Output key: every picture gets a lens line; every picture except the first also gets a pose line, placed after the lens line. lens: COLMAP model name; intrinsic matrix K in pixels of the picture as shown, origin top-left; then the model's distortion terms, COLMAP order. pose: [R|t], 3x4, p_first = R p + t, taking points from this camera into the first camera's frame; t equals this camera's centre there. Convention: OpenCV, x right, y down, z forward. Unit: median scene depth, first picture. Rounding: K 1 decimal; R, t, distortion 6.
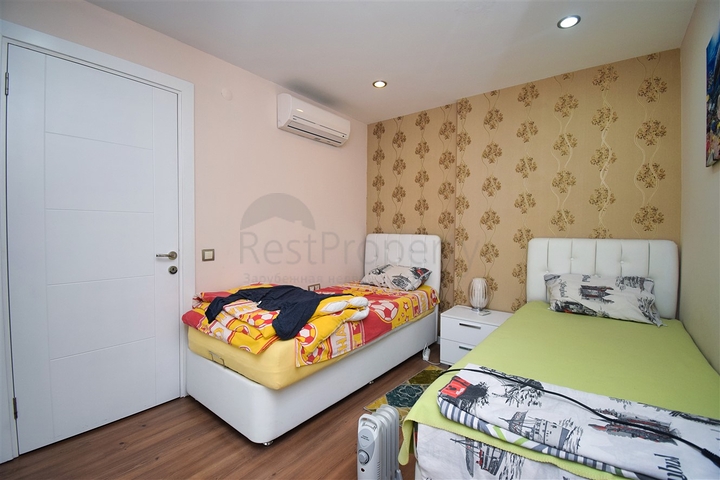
lens RADIAL K [[315.7, 0, 359.5], [0, 315.7, 238.1], [0, 0, 1]] dist [0.015375, -0.022764]
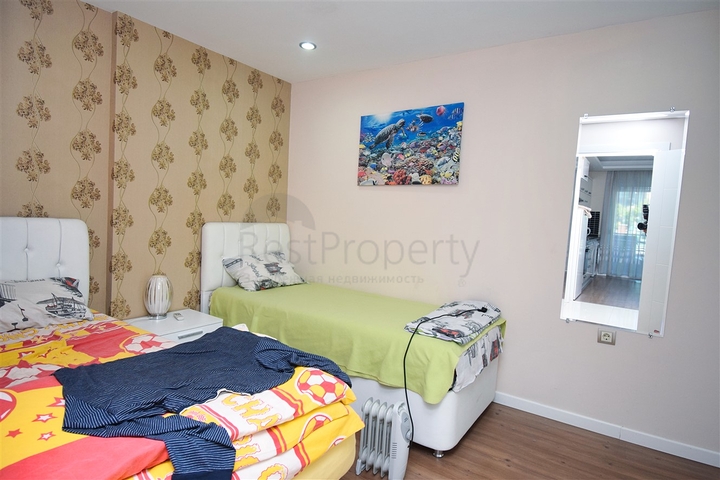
lens RADIAL K [[405.4, 0, 360.0], [0, 405.4, 240.0], [0, 0, 1]] dist [0.005730, -0.018827]
pose [[-0.051633, -0.063503, 0.996645, -0.619408], [-0.014572, 0.997918, 0.062829, -0.028706], [-0.998560, -0.011279, -0.052451, 0.576568]]
